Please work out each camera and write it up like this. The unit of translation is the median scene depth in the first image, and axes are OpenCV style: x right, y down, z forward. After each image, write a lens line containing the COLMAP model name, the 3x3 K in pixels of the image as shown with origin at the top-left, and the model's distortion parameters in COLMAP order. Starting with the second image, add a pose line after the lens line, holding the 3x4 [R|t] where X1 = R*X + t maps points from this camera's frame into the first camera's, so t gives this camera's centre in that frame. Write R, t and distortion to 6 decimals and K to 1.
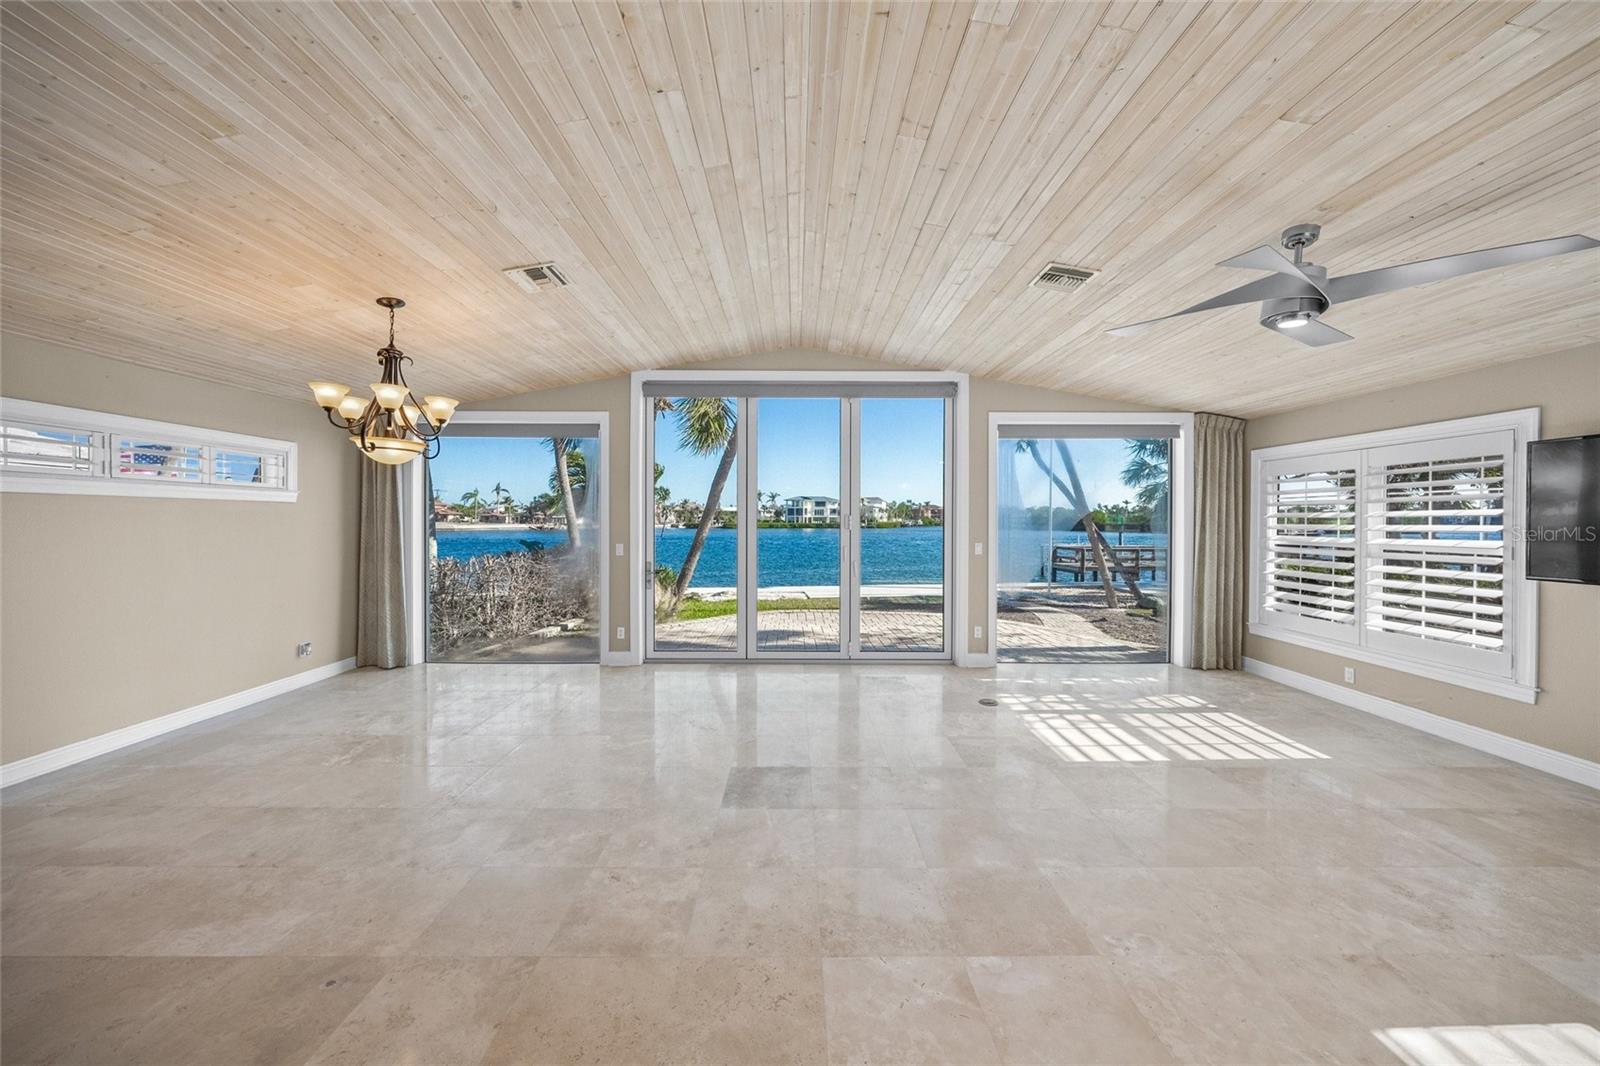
lens RADIAL K [[546.0, 0, 807.7], [0, 546.0, 522.3], [0, 0, 1]] dist [-0.006701, 0.000097]
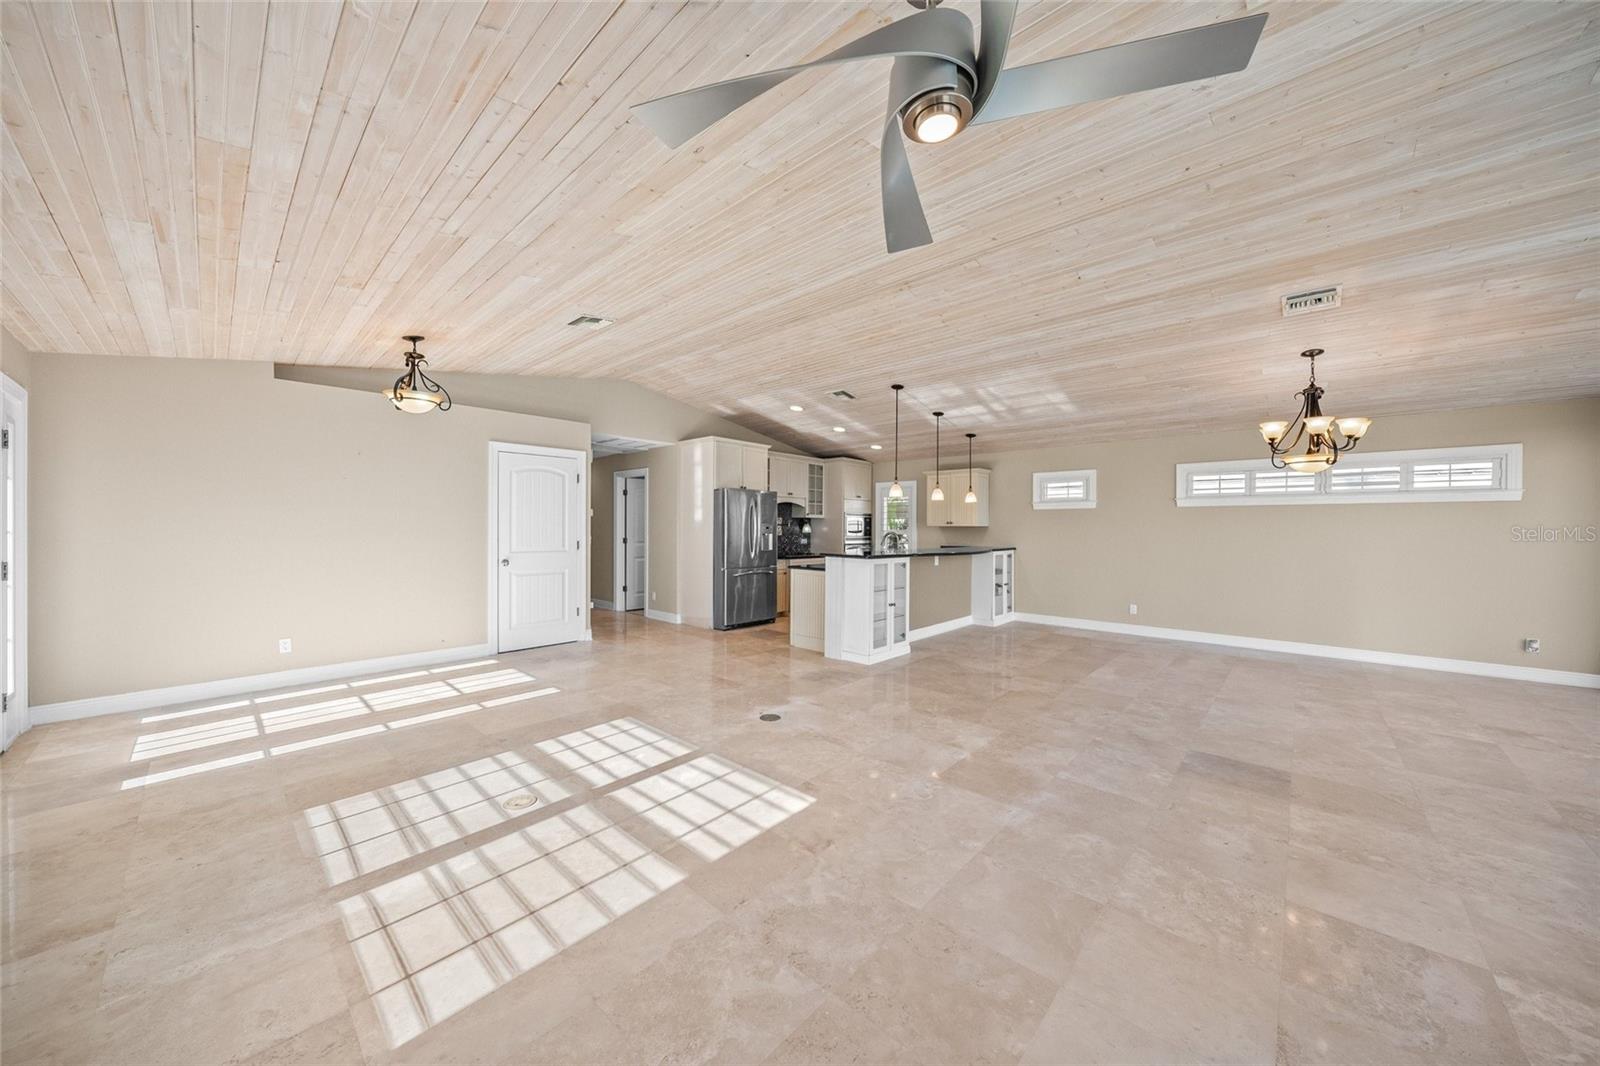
lens RADIAL K [[546.0, 0, 794.9], [0, 546.0, 534.6], [0, 0, 1]] dist [-0.006701, 0.000097]
pose [[-0.690374, -0.000376, -0.723453, 0.871293], [-0.009644, 0.999916, 0.008684, 0.035895], [0.723389, 0.012972, -0.690319, 0.795691]]
